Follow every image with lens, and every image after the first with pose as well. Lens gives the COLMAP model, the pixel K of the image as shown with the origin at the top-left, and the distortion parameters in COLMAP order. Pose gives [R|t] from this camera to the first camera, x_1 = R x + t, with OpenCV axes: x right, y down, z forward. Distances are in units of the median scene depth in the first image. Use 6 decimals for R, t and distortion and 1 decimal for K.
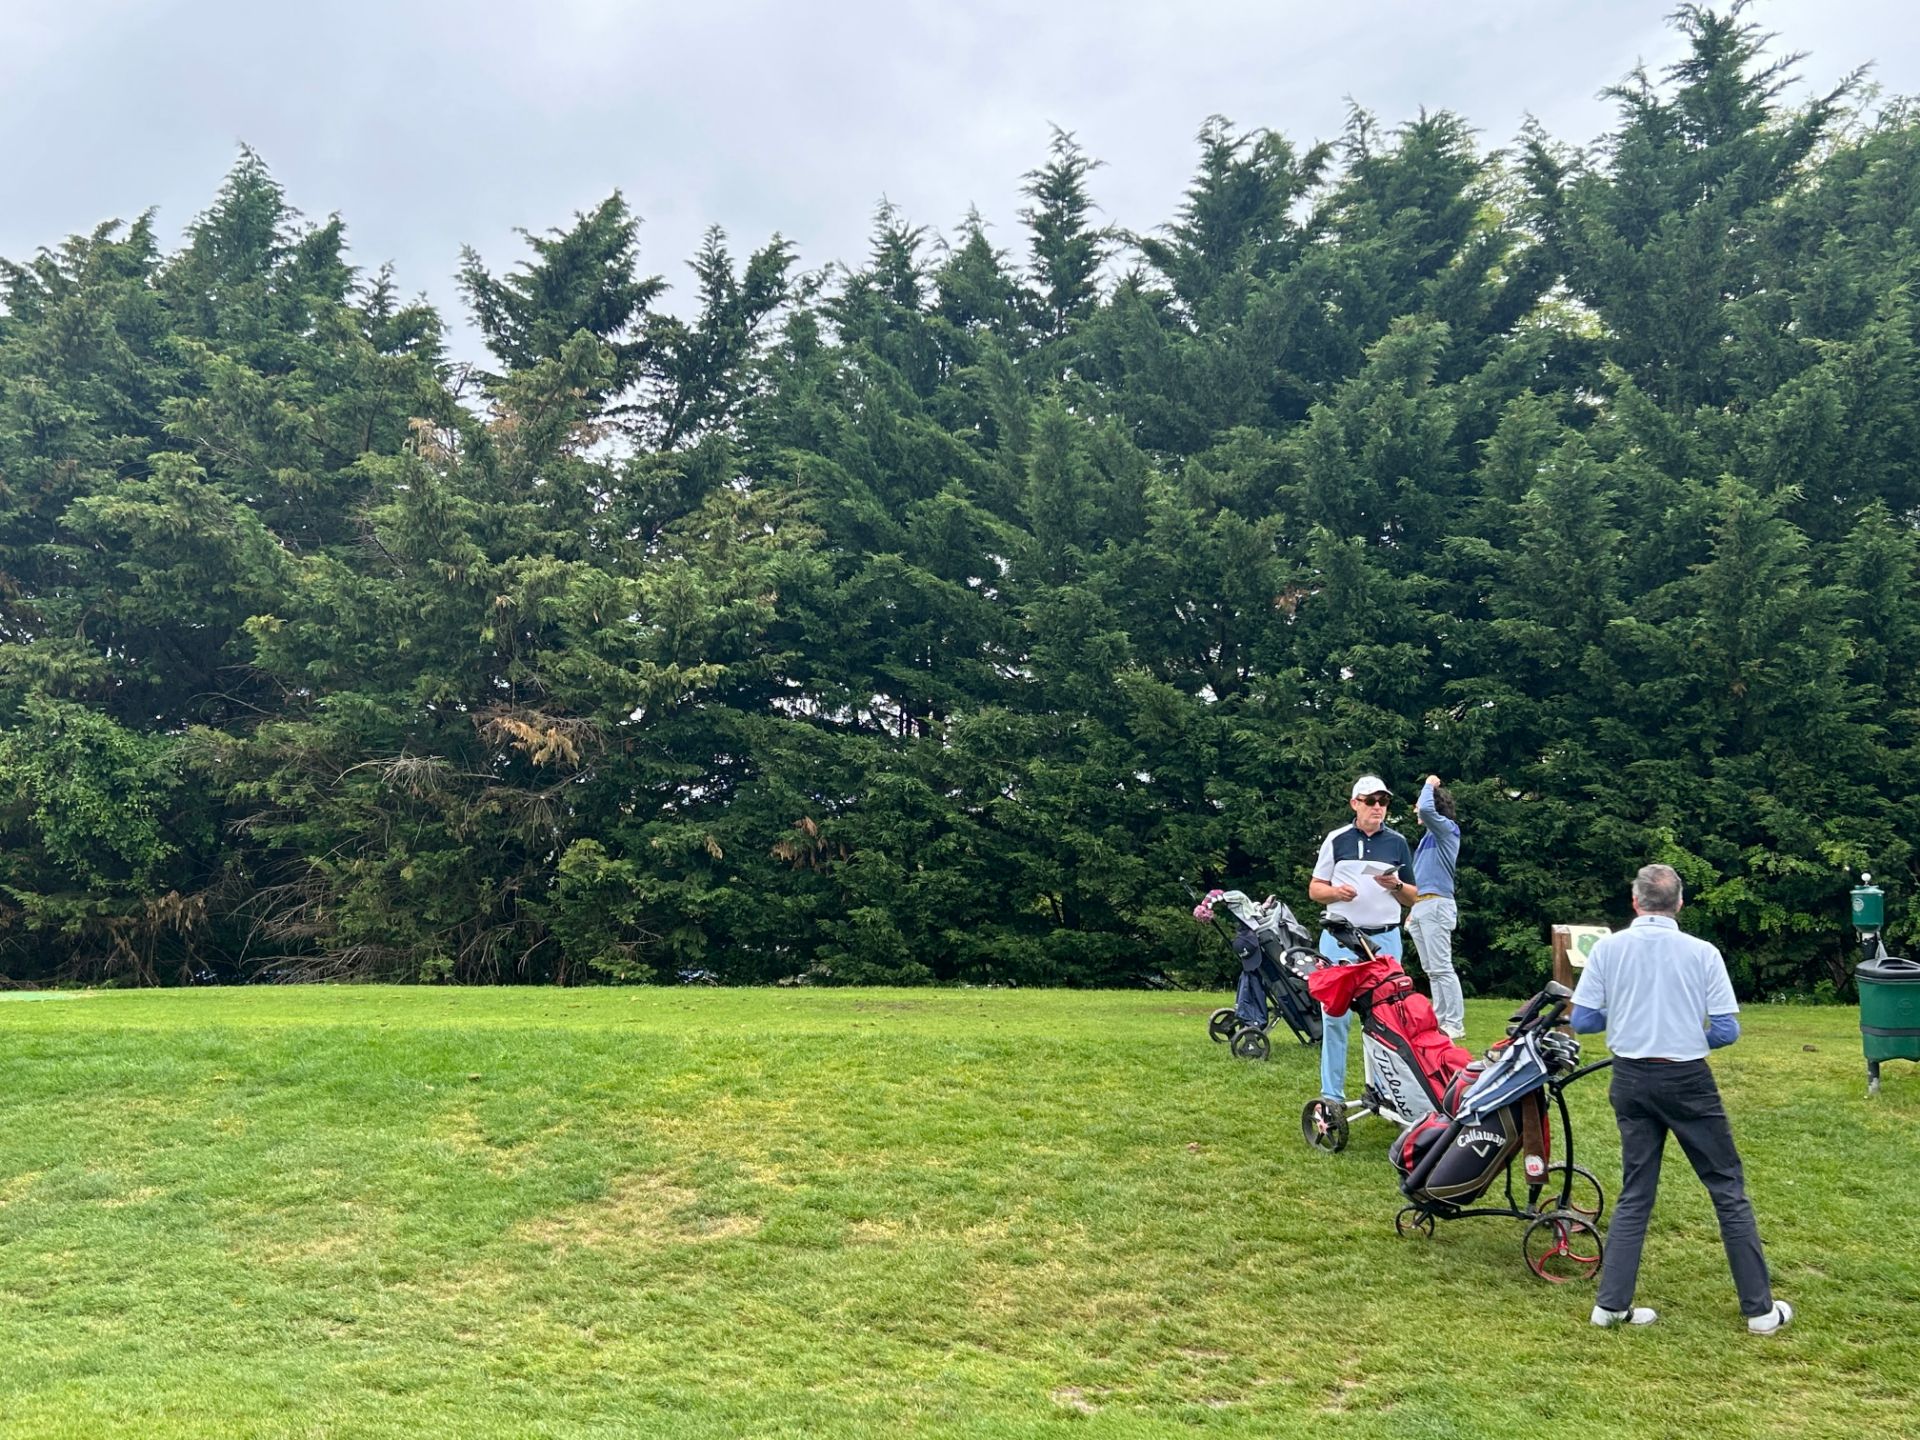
lens RADIAL K [[2535.0, 0, 700.6], [0, 2535.0, 641.2], [0, 0, 1]] dist [0.189090, -0.478540]
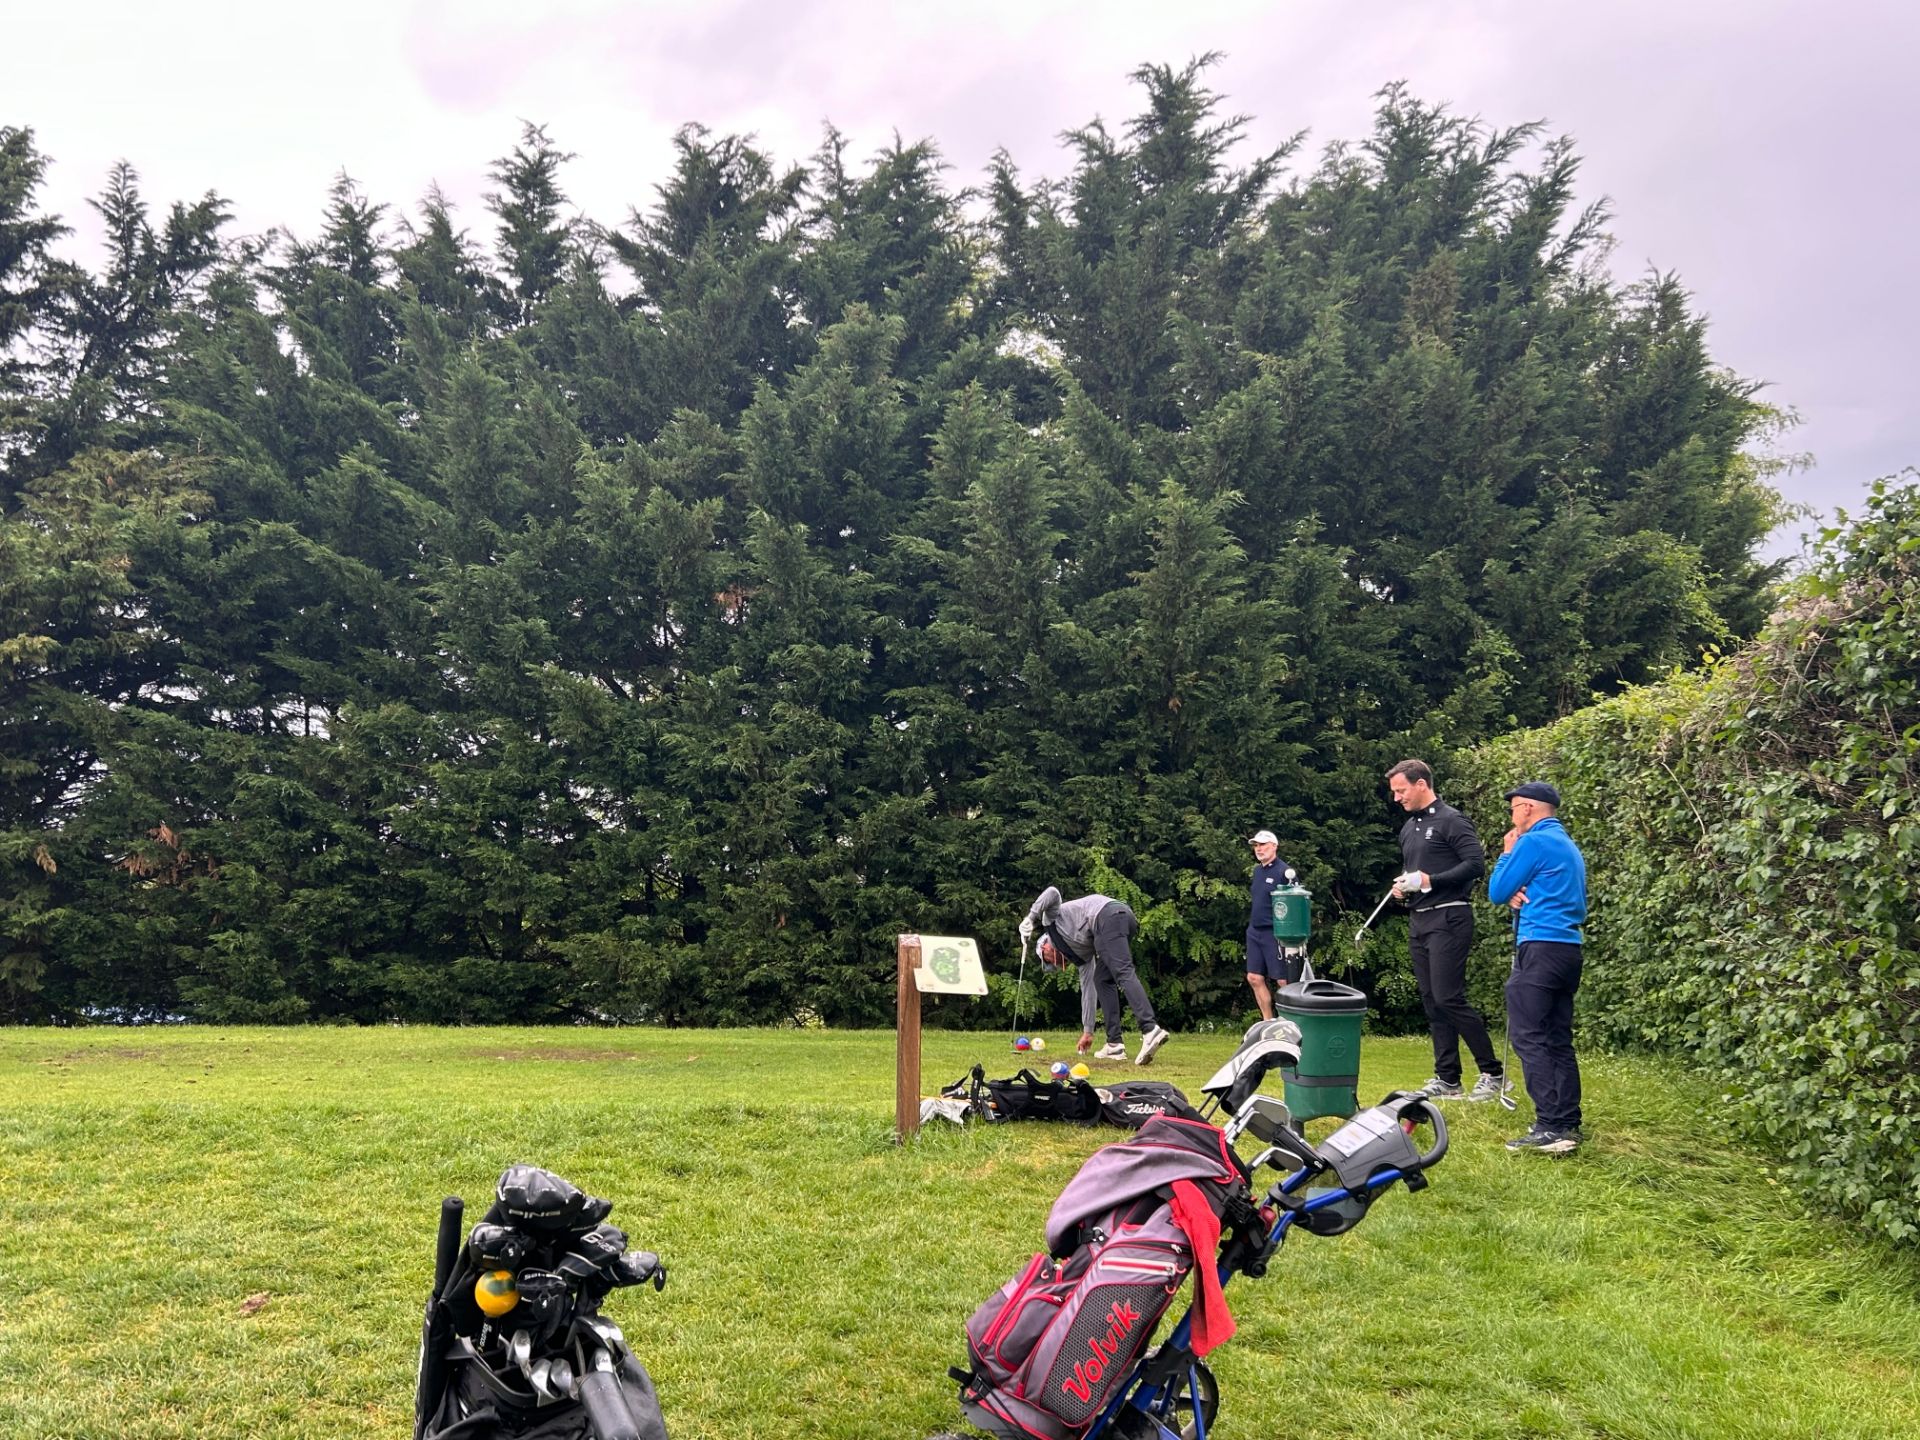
lens RADIAL K [[1691.8, 0, 939.4], [0, 1691.8, 727.4], [0, 0, 1]] dist [0.116798, -0.228411]
pose [[0.971200, 0.036473, 0.235456, 0.158601], [-0.028897, 0.998950, -0.035548, 0.049909], [-0.236506, 0.027721, 0.971235, 0.381996]]
